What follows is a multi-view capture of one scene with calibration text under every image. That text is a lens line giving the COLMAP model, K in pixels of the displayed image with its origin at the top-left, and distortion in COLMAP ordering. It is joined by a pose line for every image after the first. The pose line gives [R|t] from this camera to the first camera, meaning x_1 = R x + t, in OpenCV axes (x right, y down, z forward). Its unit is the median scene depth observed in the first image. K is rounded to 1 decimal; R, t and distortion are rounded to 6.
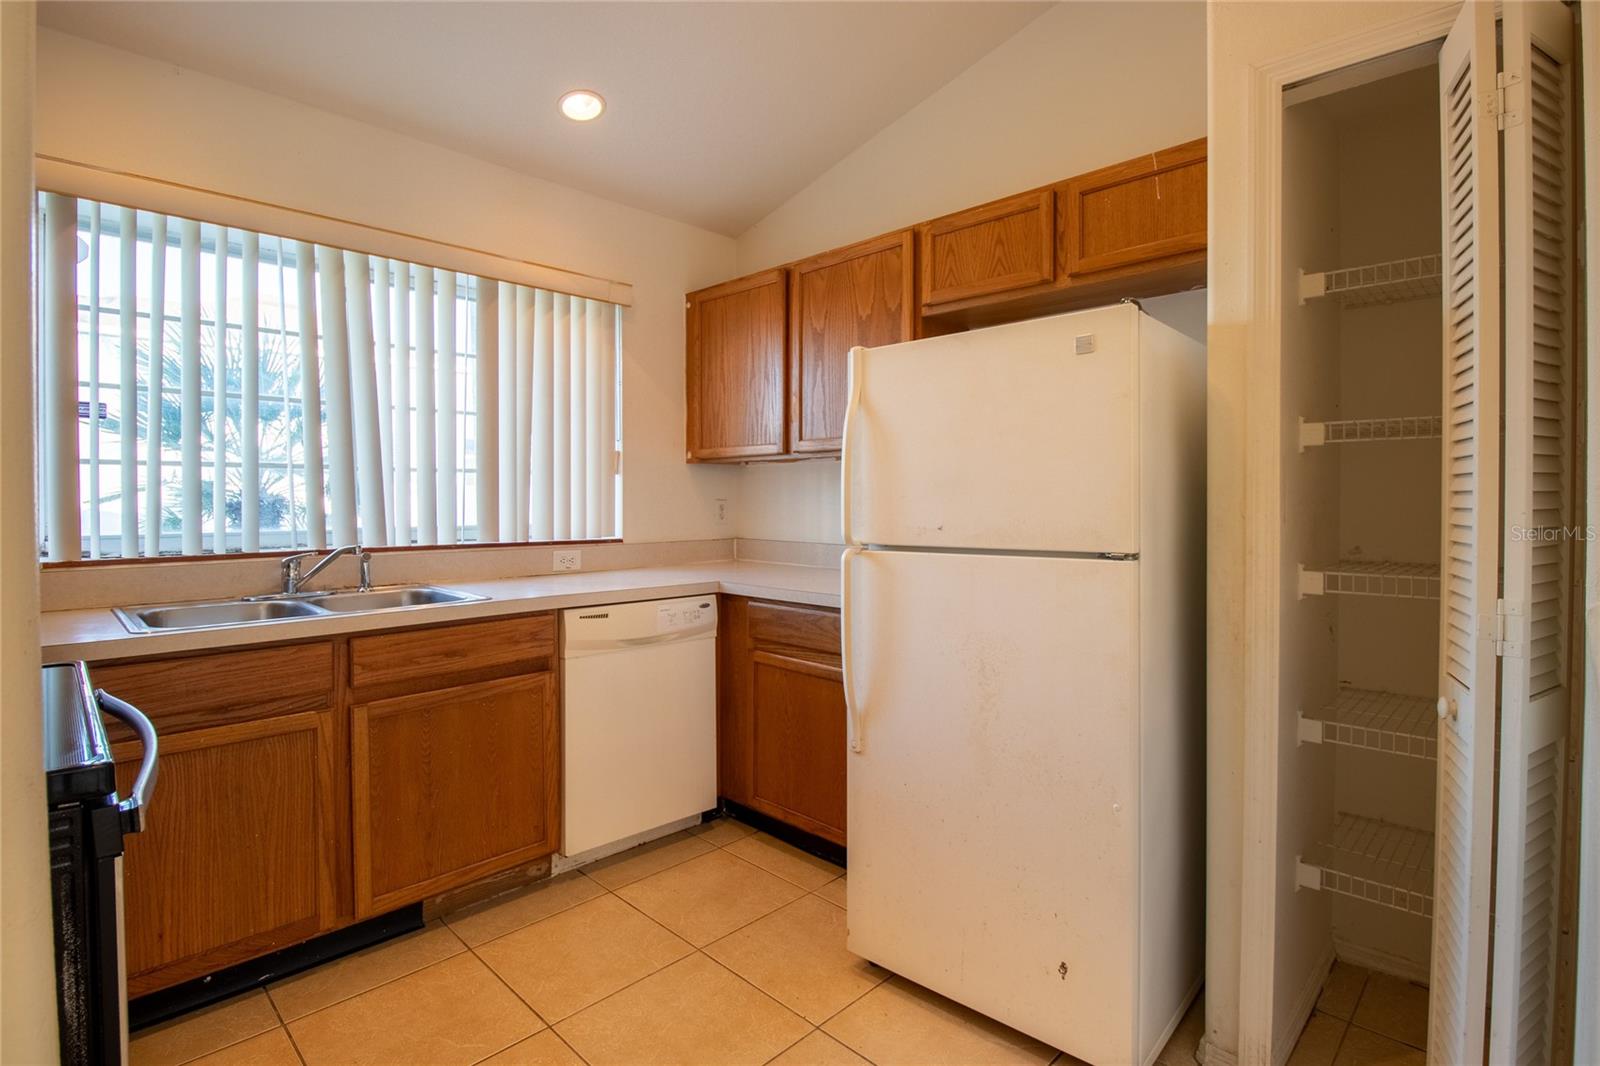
lens RADIAL K [[781.0, 0, 800.4], [0, 781.0, 526.2], [0, 0, 1]] dist [0.001550, -0.014547]
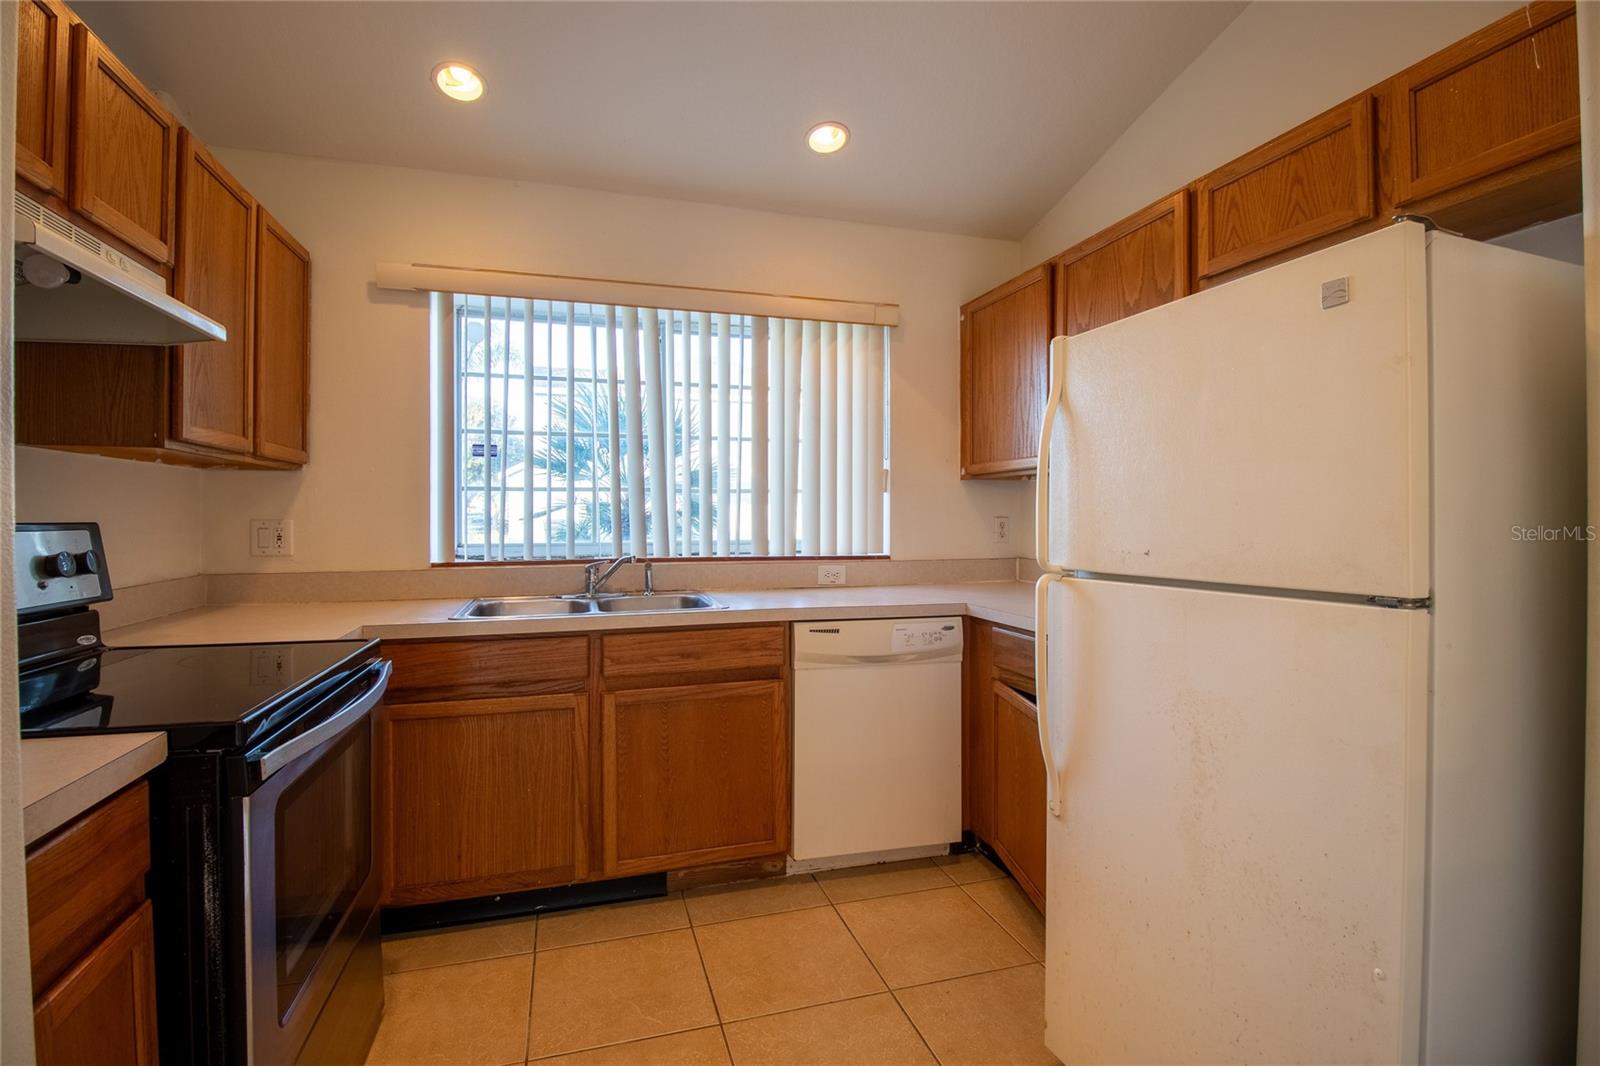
lens RADIAL K [[740.1, 0, 783.5], [0, 740.1, 534.6], [0, 0, 1]] dist [0.001660, -0.016002]
pose [[0.875076, 0.011274, -0.483854, 0.155253], [-0.016331, 0.999847, -0.006238, -0.003805], [0.483710, 0.013360, 0.875126, 0.120203]]
